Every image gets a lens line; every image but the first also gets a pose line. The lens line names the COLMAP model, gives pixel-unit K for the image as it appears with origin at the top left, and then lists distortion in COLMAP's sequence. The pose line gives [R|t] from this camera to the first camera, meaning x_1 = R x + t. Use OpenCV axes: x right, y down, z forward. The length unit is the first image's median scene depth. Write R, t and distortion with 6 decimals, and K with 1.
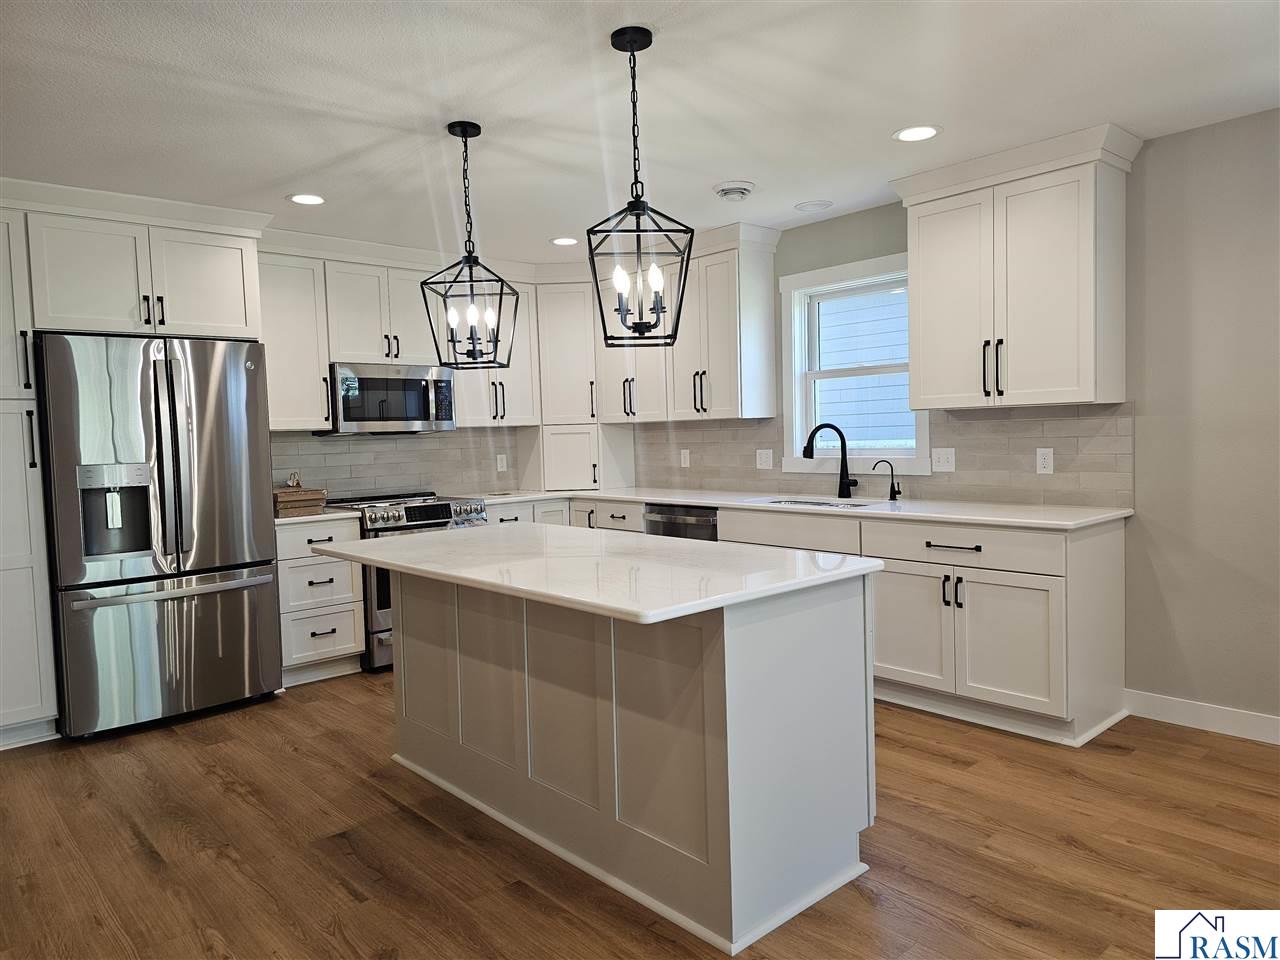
lens RADIAL K [[857.6, 0, 639.4], [0, 857.6, 457.9], [0, 0, 1]] dist [0.076464, -0.071404]
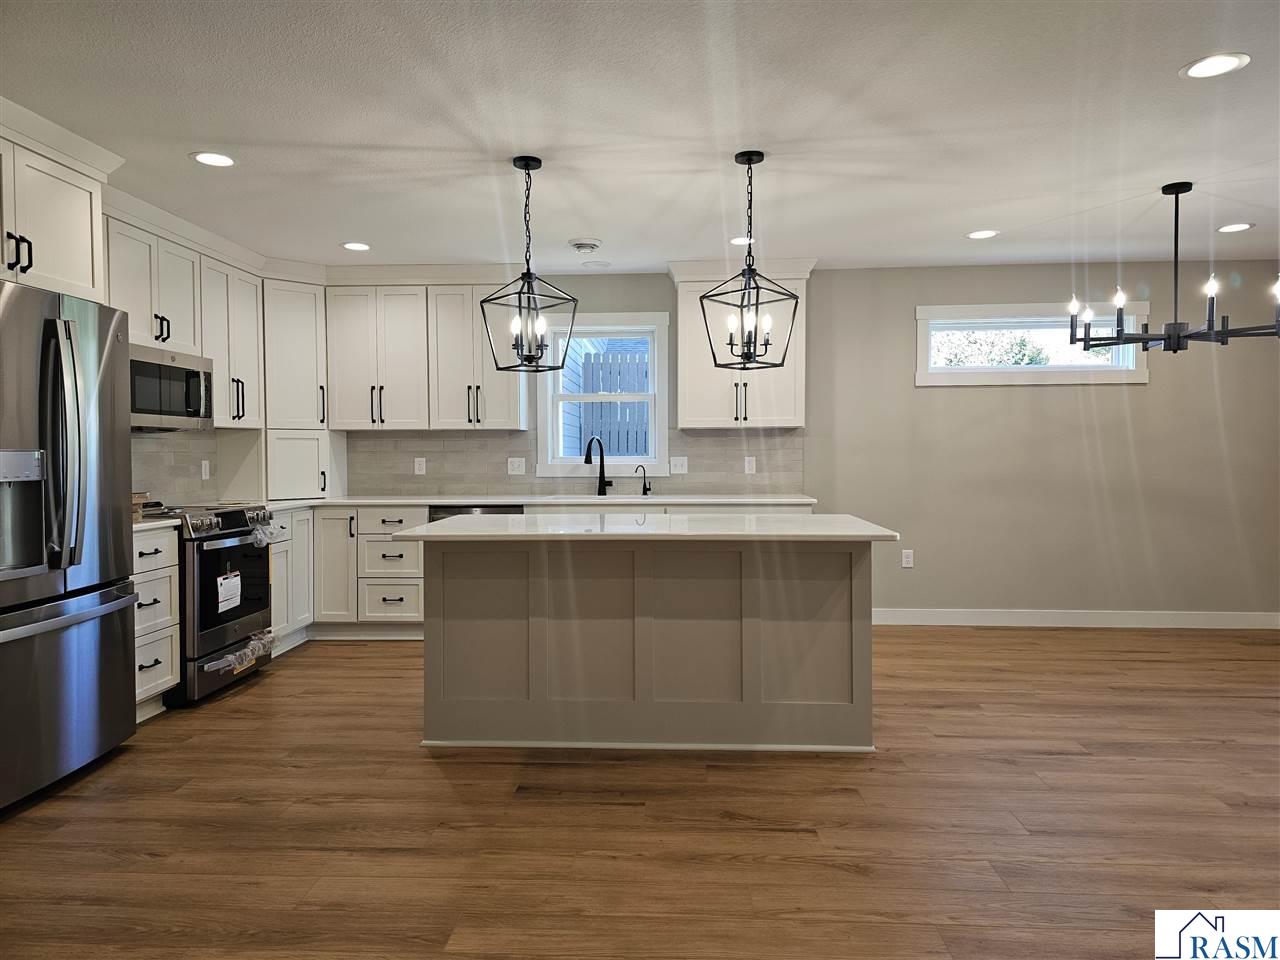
lens RADIAL K [[857.6, 0, 639.4], [0, 857.6, 457.9], [0, 0, 1]] dist [0.076464, -0.071404]
pose [[0.708845, 0.019116, 0.705105, -0.732523], [0.005807, 0.999441, -0.032934, 0.039391], [-0.705341, 0.027440, 0.708337, 0.082371]]
